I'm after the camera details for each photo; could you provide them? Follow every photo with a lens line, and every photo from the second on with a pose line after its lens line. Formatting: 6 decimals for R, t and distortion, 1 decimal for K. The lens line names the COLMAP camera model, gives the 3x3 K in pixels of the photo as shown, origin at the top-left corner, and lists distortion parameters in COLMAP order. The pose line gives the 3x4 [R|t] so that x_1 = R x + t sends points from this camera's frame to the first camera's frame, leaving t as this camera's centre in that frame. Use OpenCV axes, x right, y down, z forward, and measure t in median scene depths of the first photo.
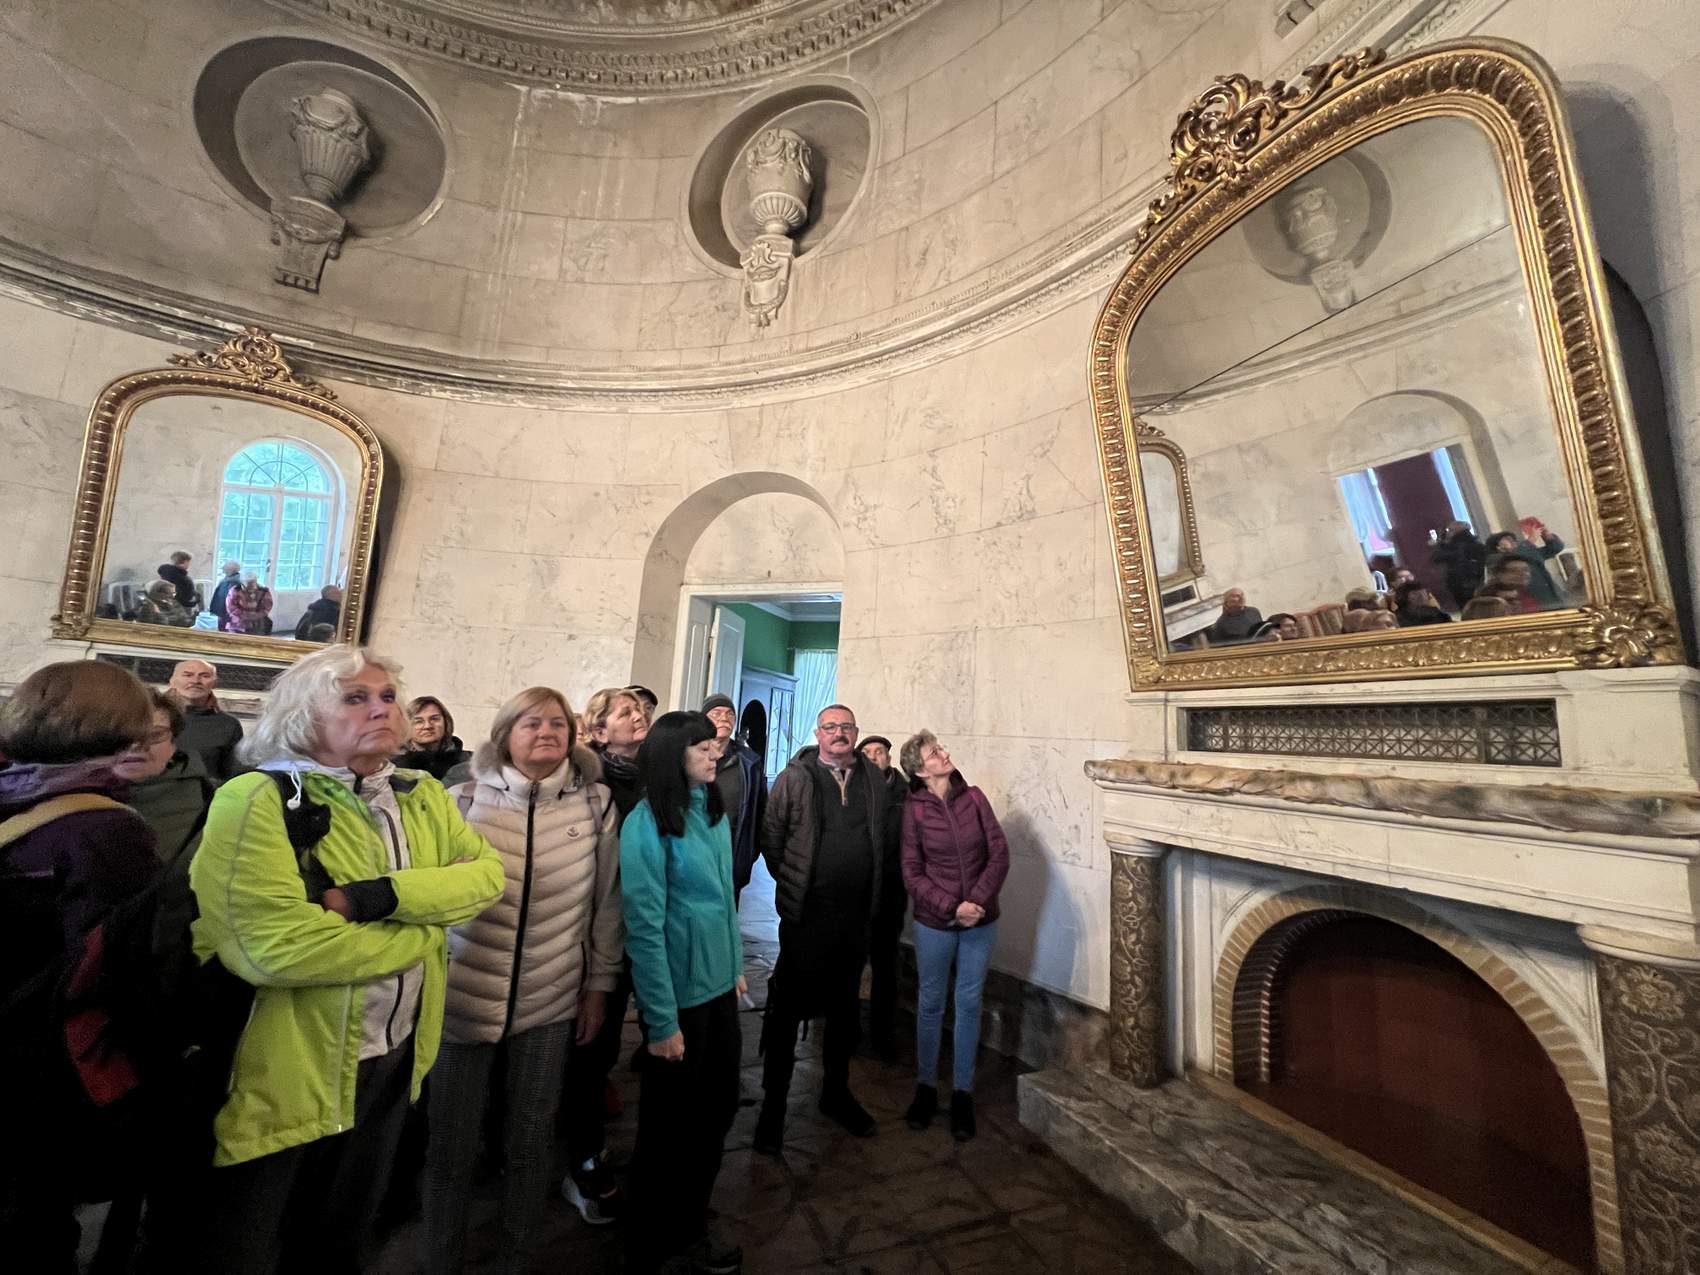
lens RADIAL K [[666.8, 0, 850.0], [0, 666.8, 637.5], [0, 0, 1]] dist [0.001008, -0.000052]
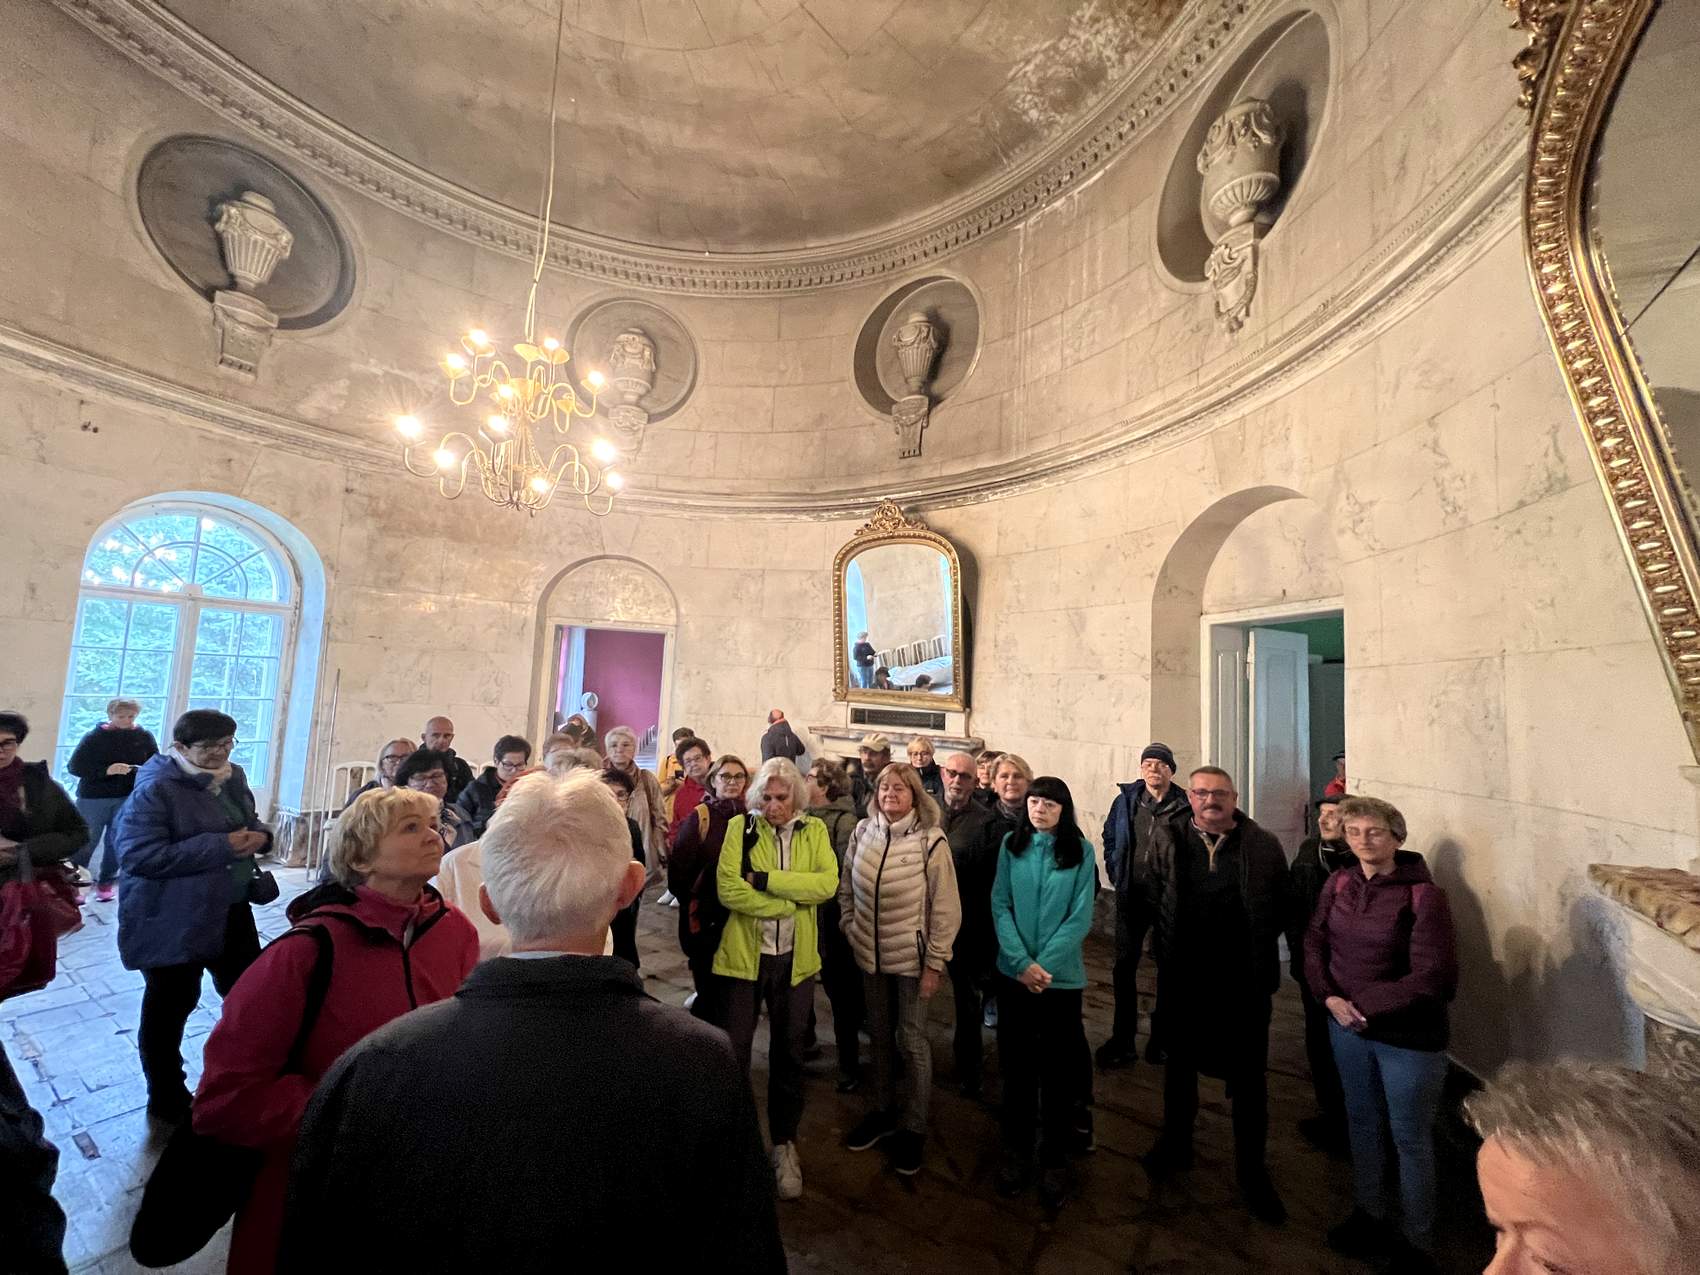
lens RADIAL K [[679.5, 0, 872.7], [0, 679.5, 644.2], [0, 0, 1]] dist [0.002256, -0.000174]
pose [[0.579179, -0.097924, -0.809297, 0.331834], [0.111115, 0.992977, -0.040629, -0.058526], [0.807592, -0.066393, 0.585992, 0.012358]]
